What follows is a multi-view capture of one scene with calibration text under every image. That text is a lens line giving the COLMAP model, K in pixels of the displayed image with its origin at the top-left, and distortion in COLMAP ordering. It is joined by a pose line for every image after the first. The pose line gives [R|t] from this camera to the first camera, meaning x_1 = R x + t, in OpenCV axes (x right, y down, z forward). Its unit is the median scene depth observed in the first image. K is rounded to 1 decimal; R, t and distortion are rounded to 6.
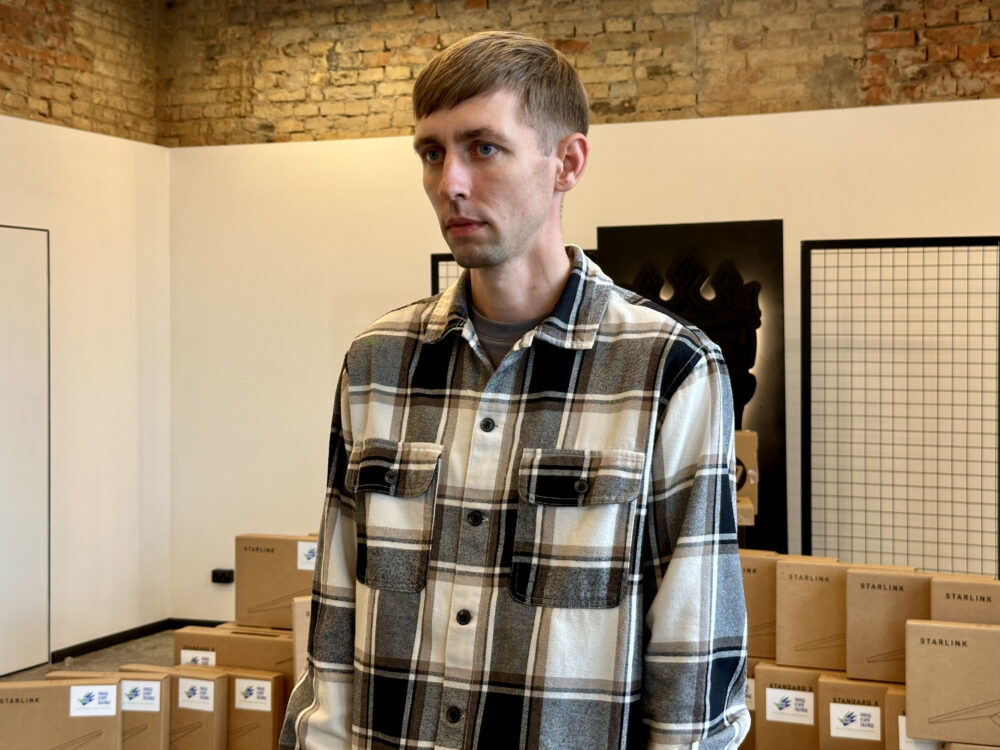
lens RADIAL K [[1453.2, 0, 491.0], [0, 1453.2, 350.5], [0, 0, 1]] dist [0.116813, 0.000000]
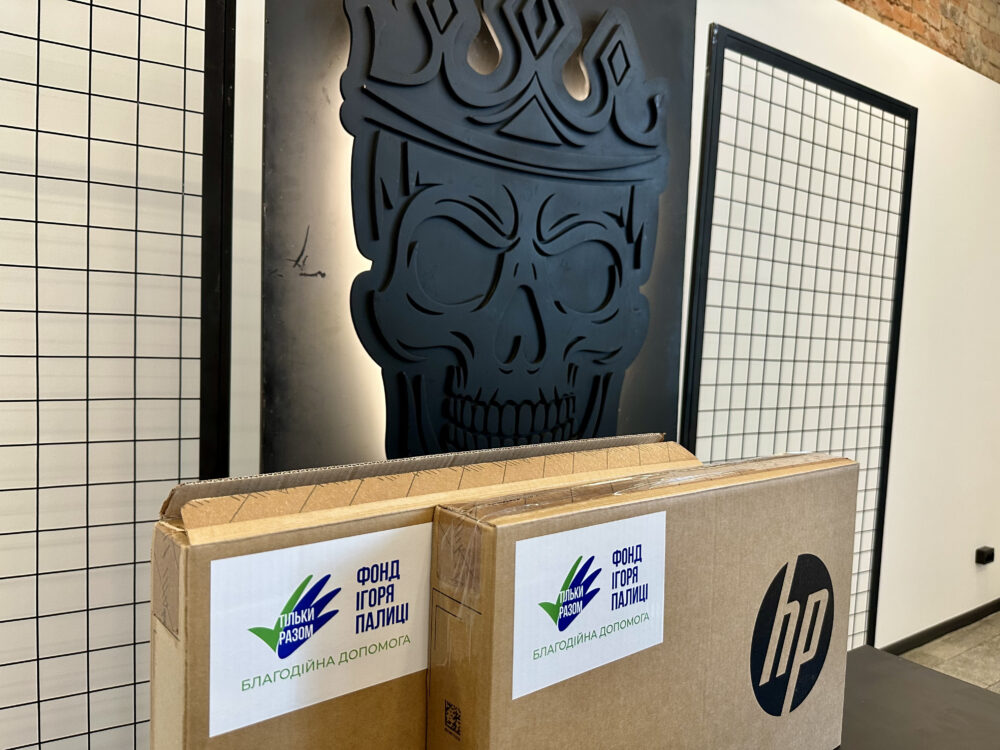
lens RADIAL K [[701.3, 0, 493.1], [0, 701.3, 380.3], [0, 0, 1]] dist [0.037304, -0.042767]
pose [[0.586636, -0.018963, 0.809629, -0.016199], [-0.019700, 0.999096, 0.037674, 0.029711], [-0.809611, -0.038051, 0.585732, 0.796138]]
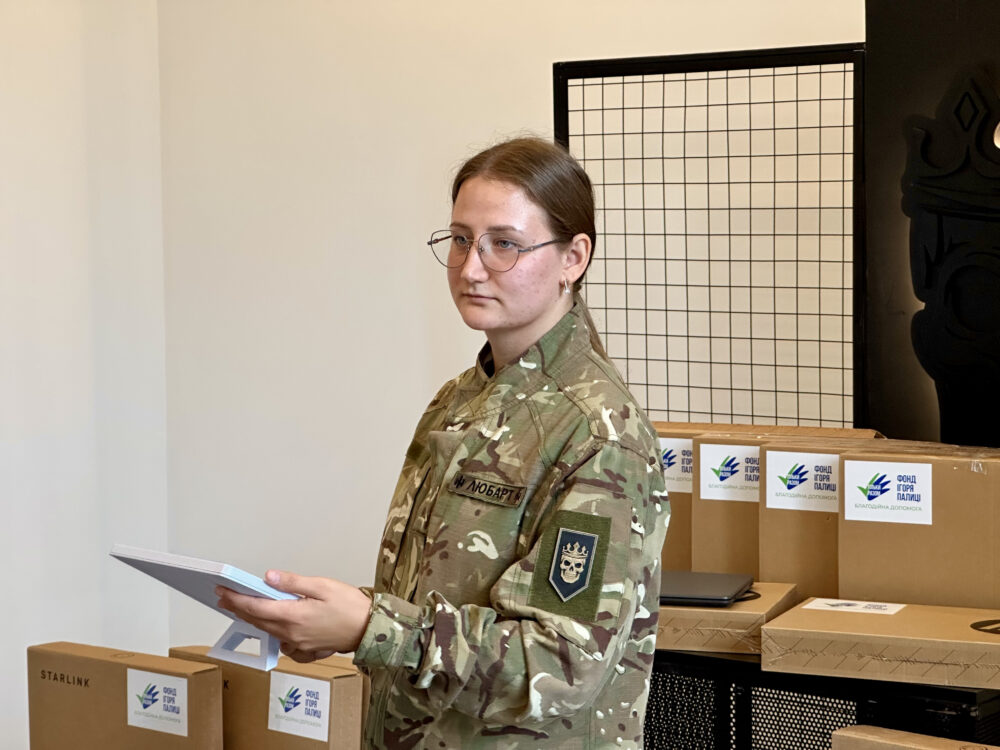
lens RADIAL K [[2207.5, 0, 466.0], [0, 2207.5, 379.4], [0, 0, 1]] dist [0.092798, 0.000000]
pose [[0.957694, 0.014103, -0.287442, 0.141134], [0.004633, 0.997913, 0.064400, -0.008089], [0.287750, -0.063007, 0.955631, 0.262610]]
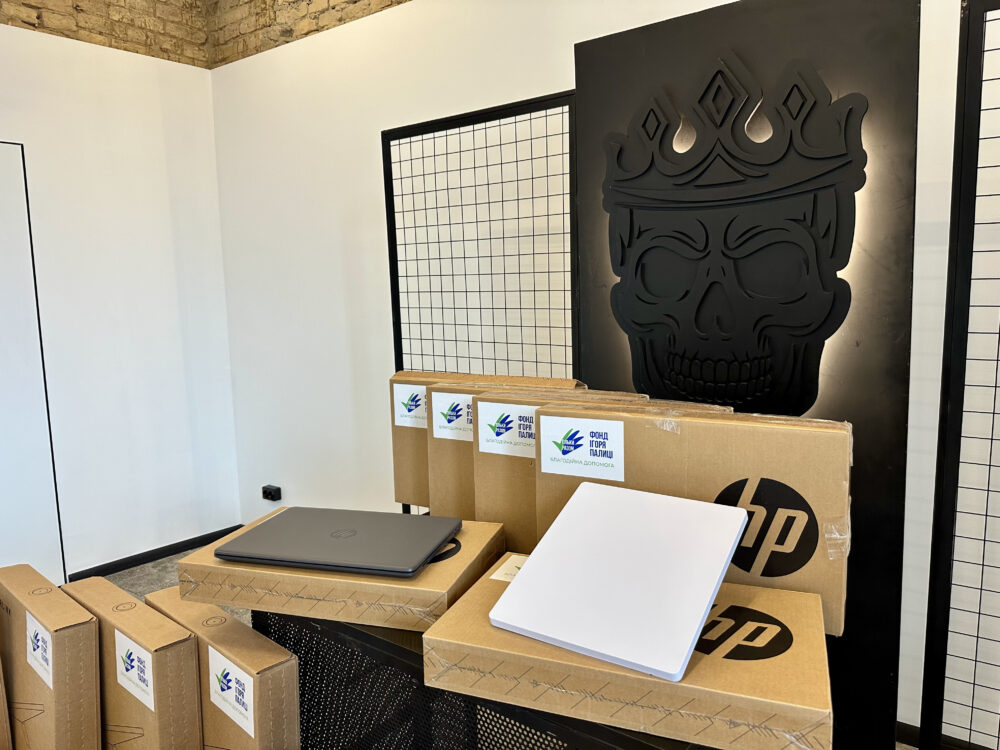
lens RADIAL K [[701.3, 0, 498.3], [0, 701.3, 371.7], [0, 0, 1]] dist [0.037304, -0.042767]
pose [[0.964204, 0.013475, -0.264821, 0.111308], [0.018235, 0.992974, 0.116919, 0.014936], [0.264535, -0.117563, 0.957183, 0.629089]]
